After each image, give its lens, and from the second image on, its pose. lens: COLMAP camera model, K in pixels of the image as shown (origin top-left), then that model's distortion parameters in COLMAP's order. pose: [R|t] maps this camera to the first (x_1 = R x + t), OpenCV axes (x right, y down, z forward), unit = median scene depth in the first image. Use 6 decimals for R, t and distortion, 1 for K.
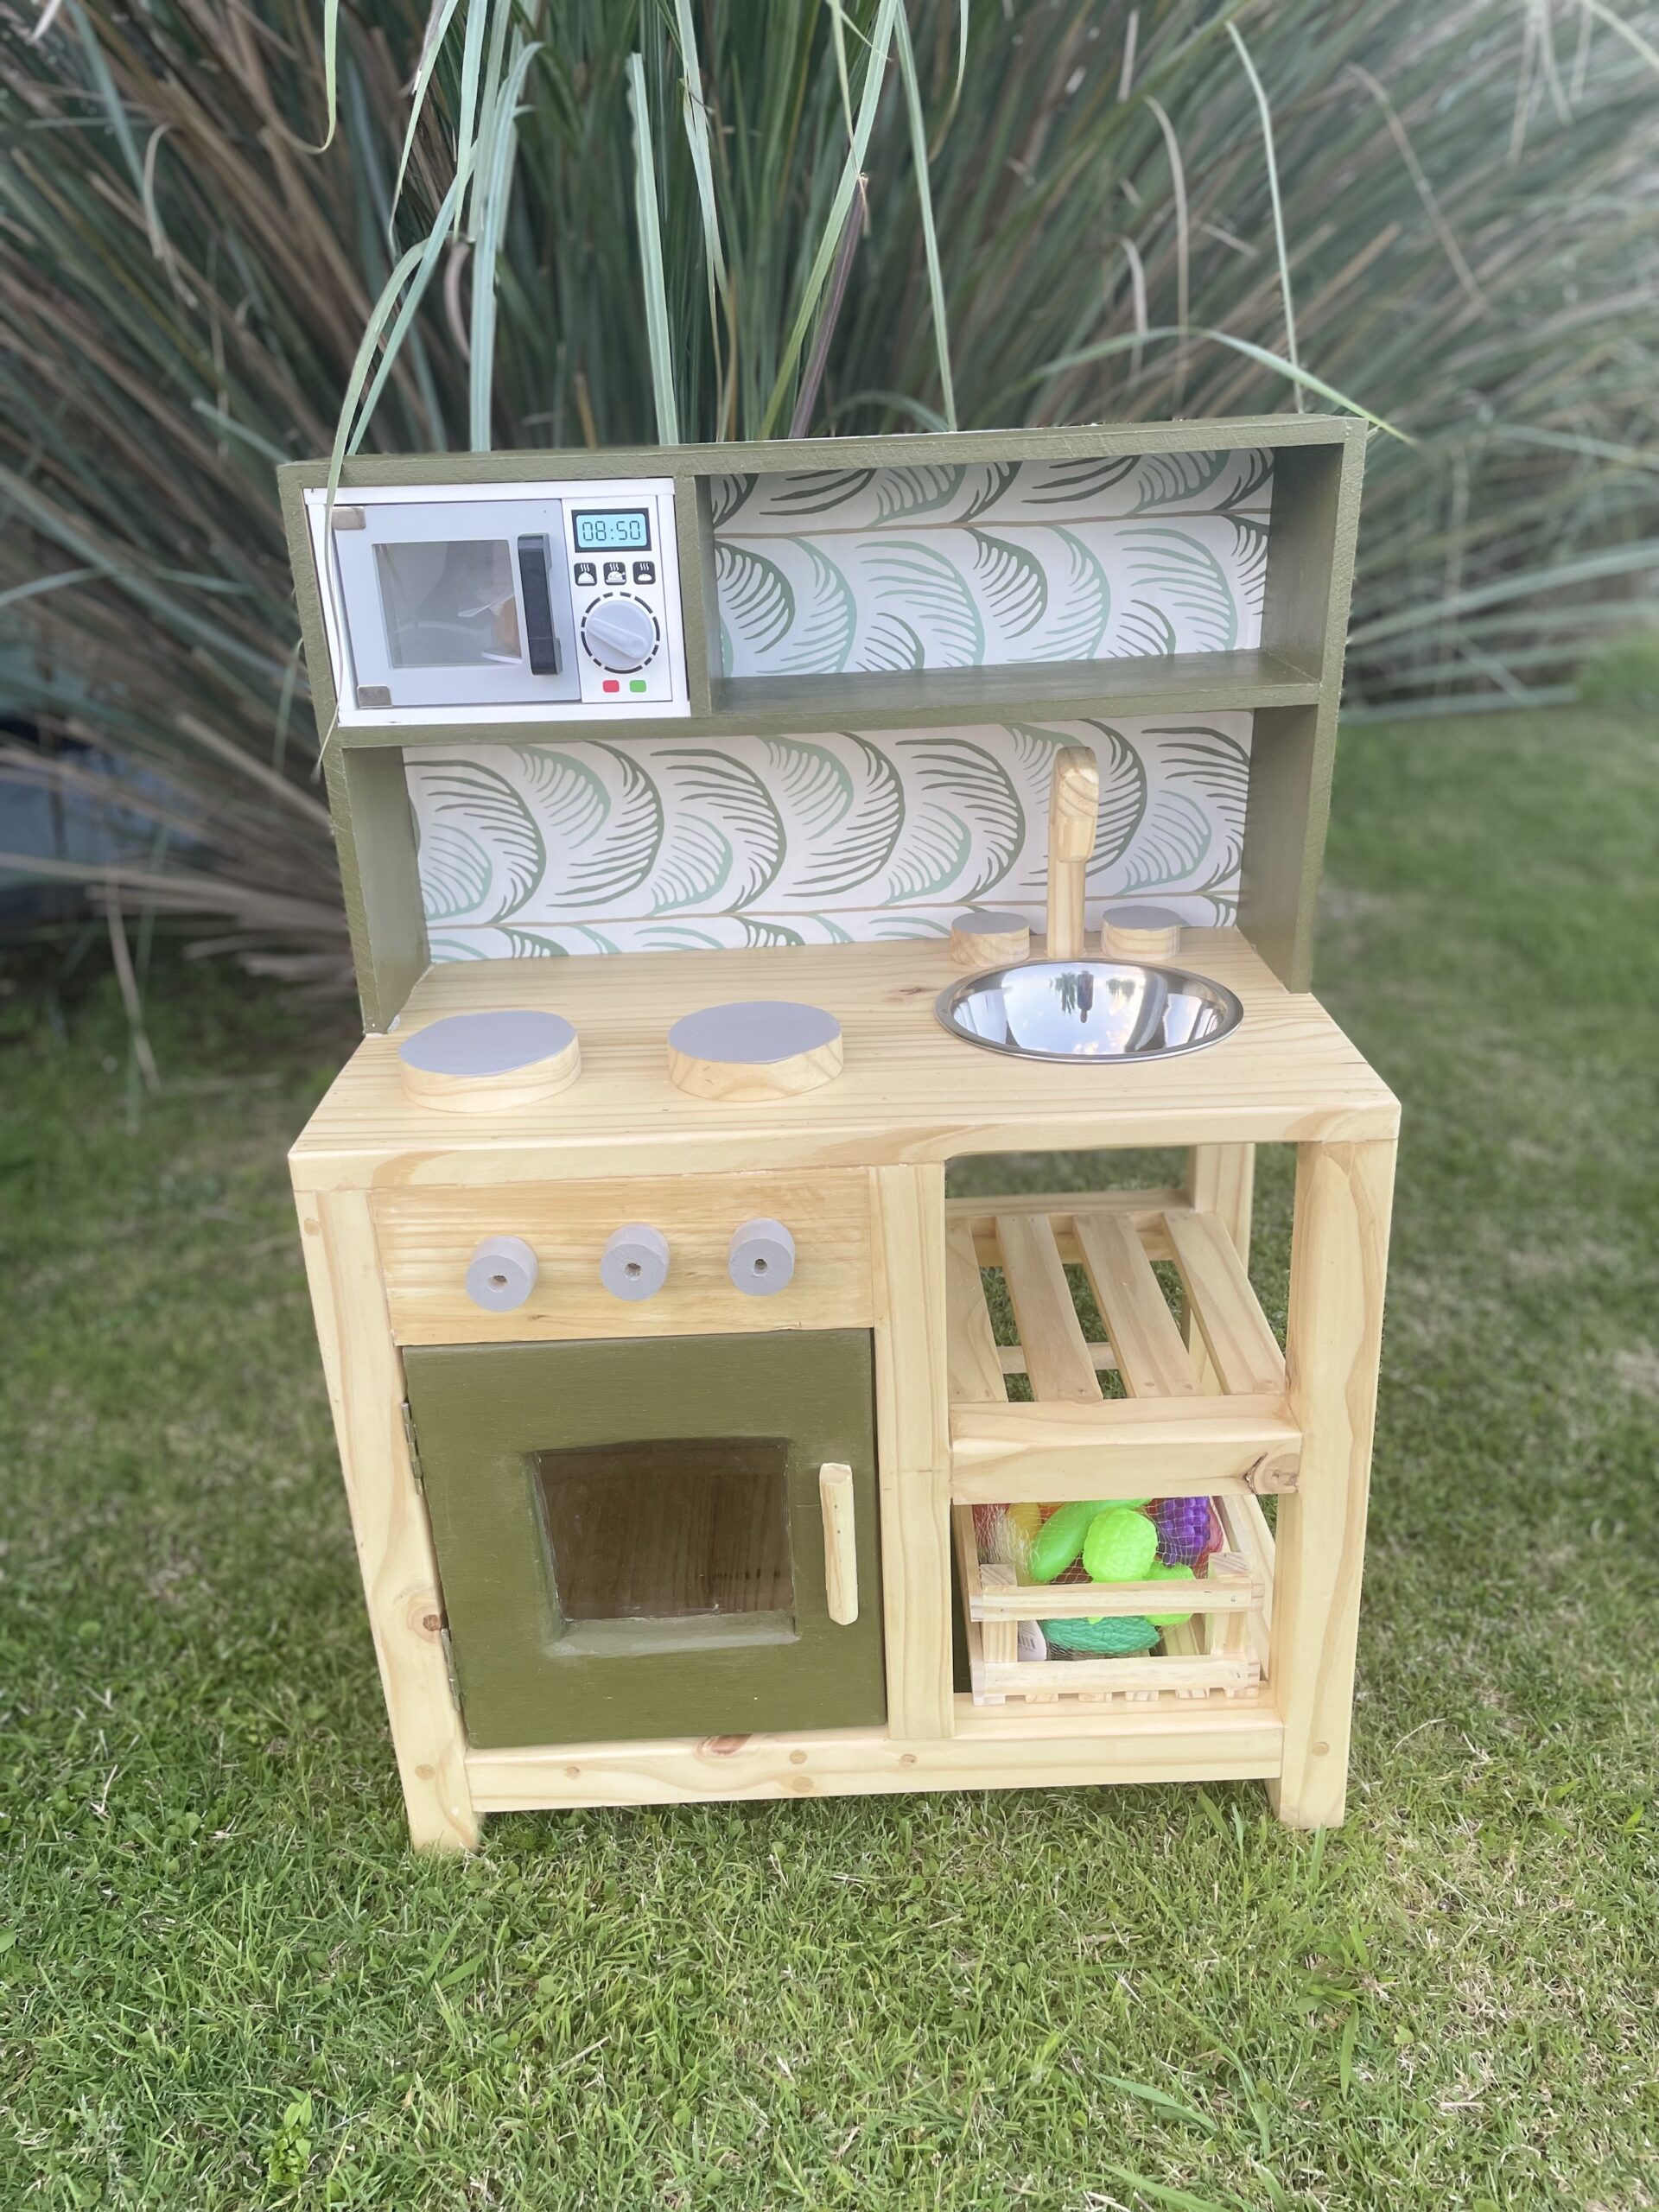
lens RADIAL K [[1666.0, 0, 818.8], [0, 1666.0, 1105.7], [0, 0, 1]] dist [0.010492, -0.001172]
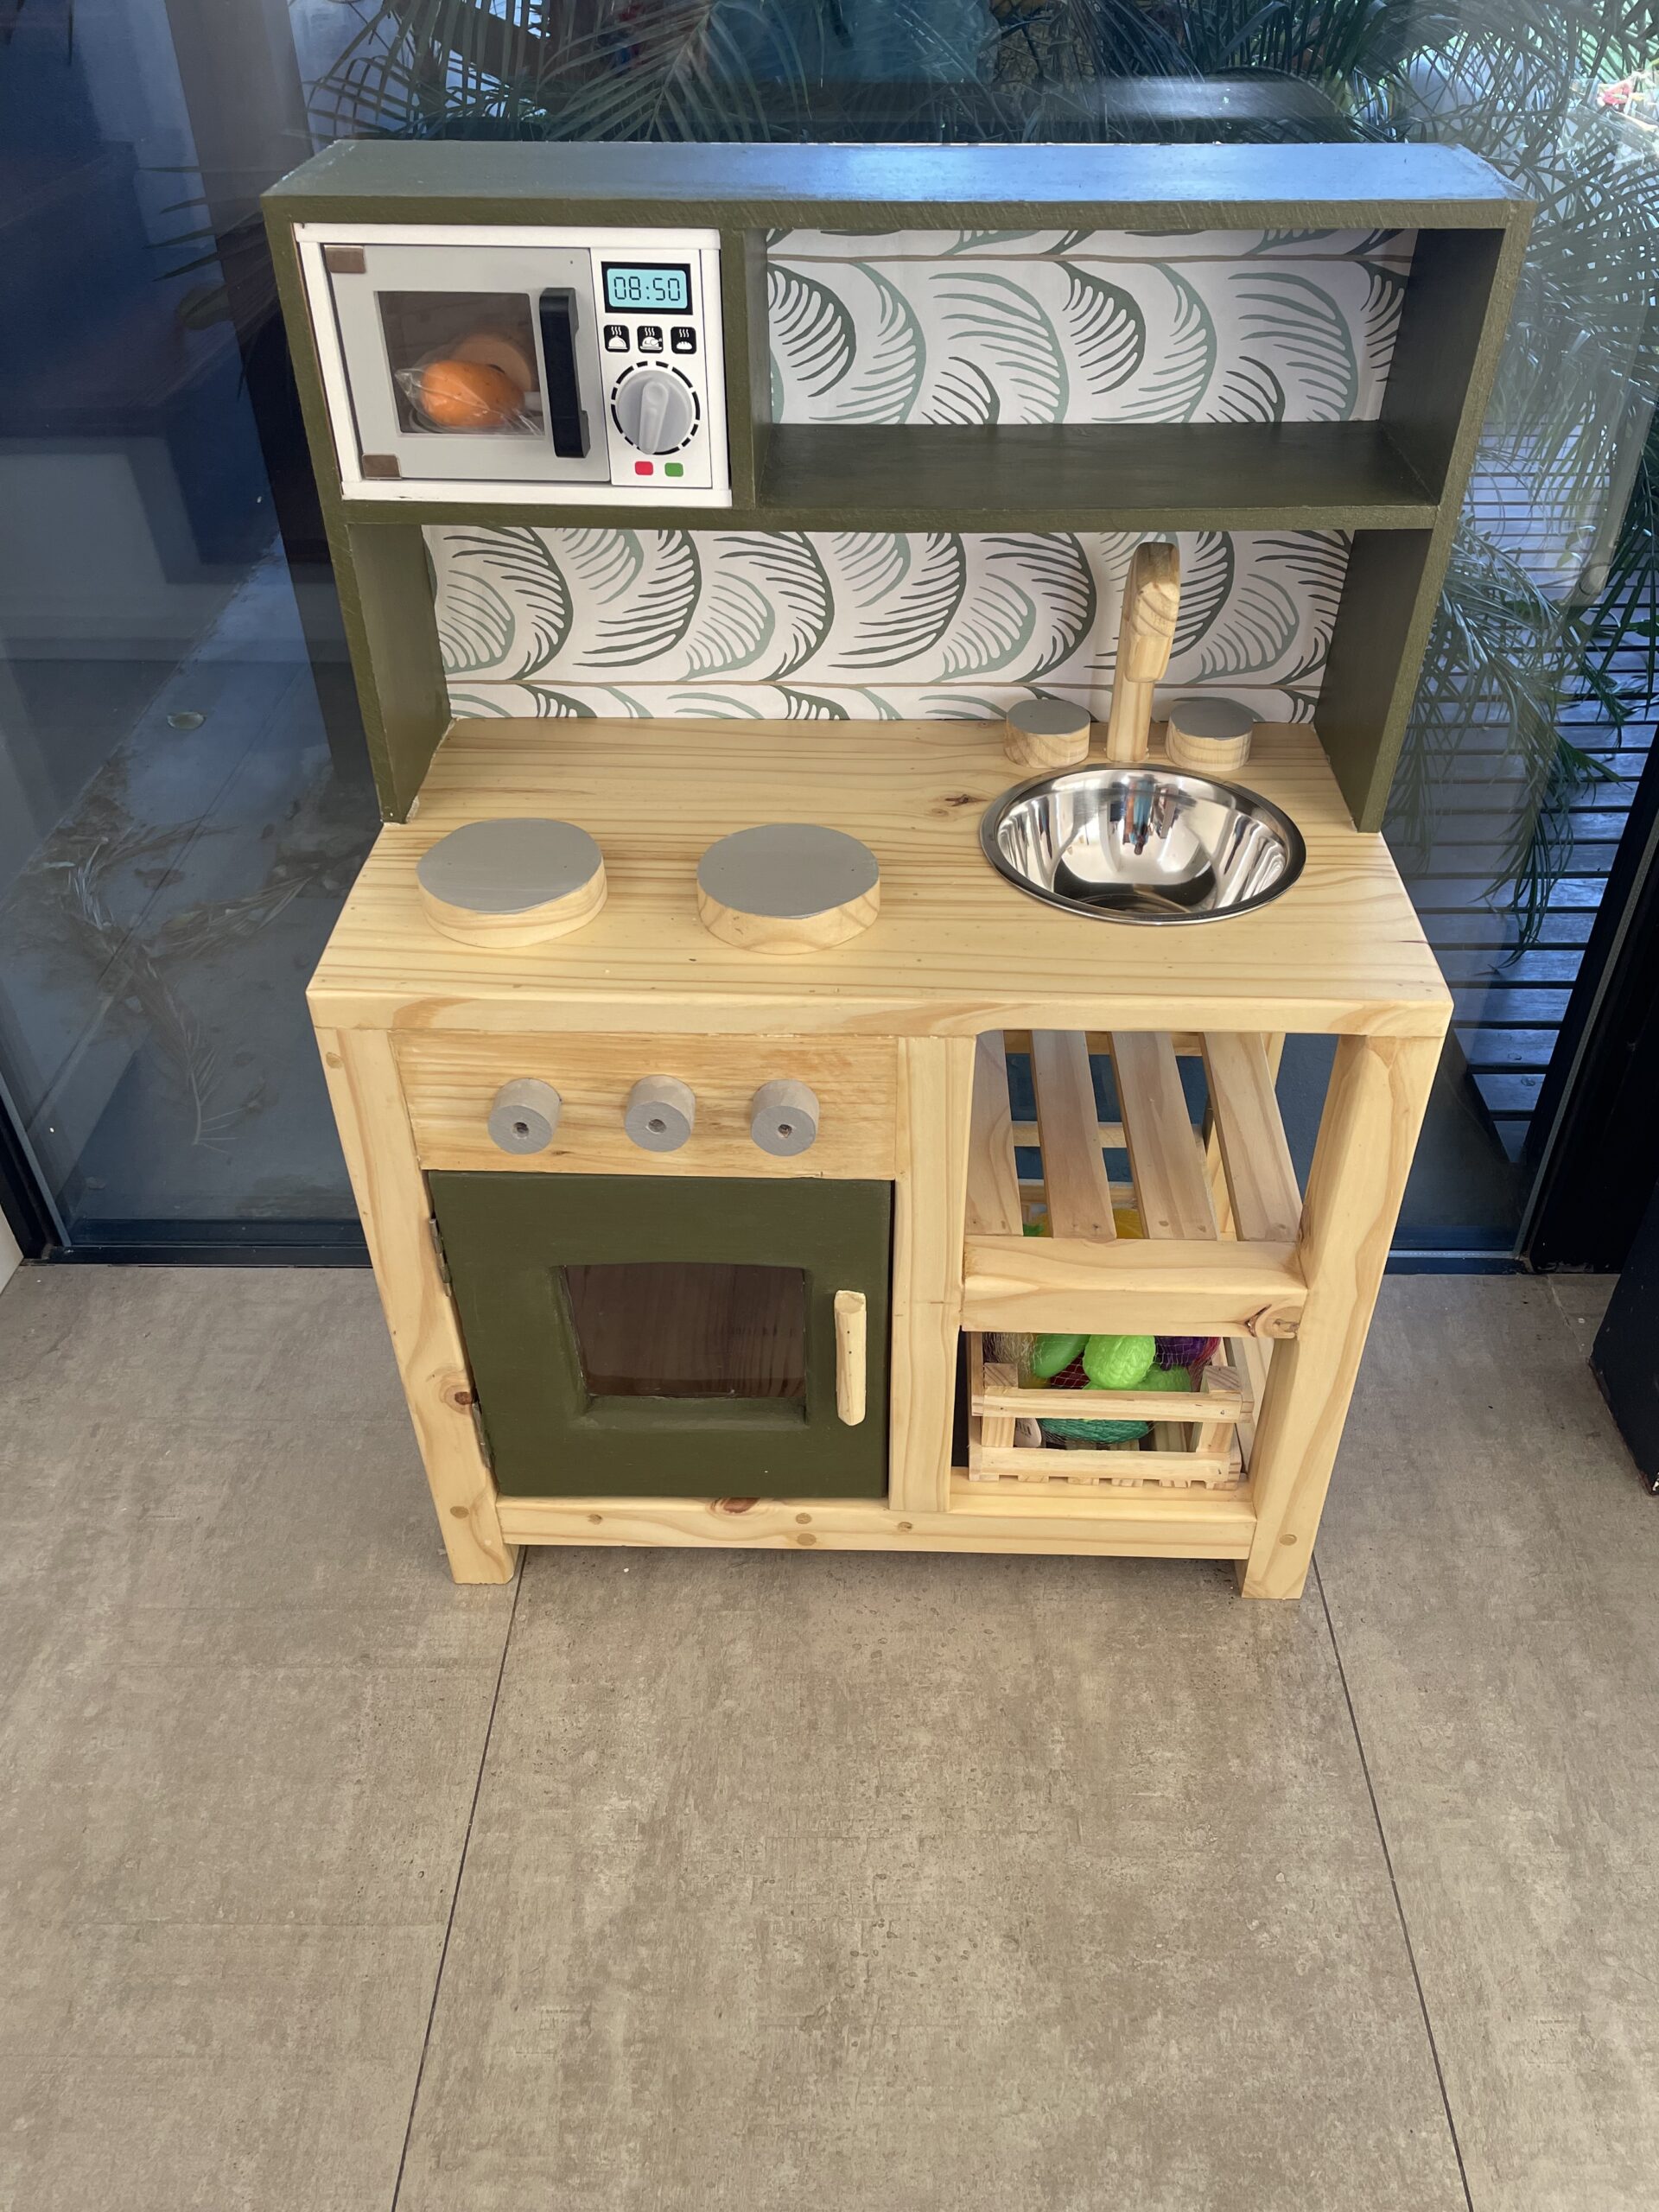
lens RADIAL K [[1679.8, 0, 829.5], [0, 1679.8, 1106.0], [0, 0, 1]] dist [-0.010547, -0.004942]
pose [[0.998631, 0.051574, -0.008673, 0.000091], [-0.046731, 0.954417, 0.294797, -0.184654], [0.023482, -0.293988, 0.955521, 0.040720]]
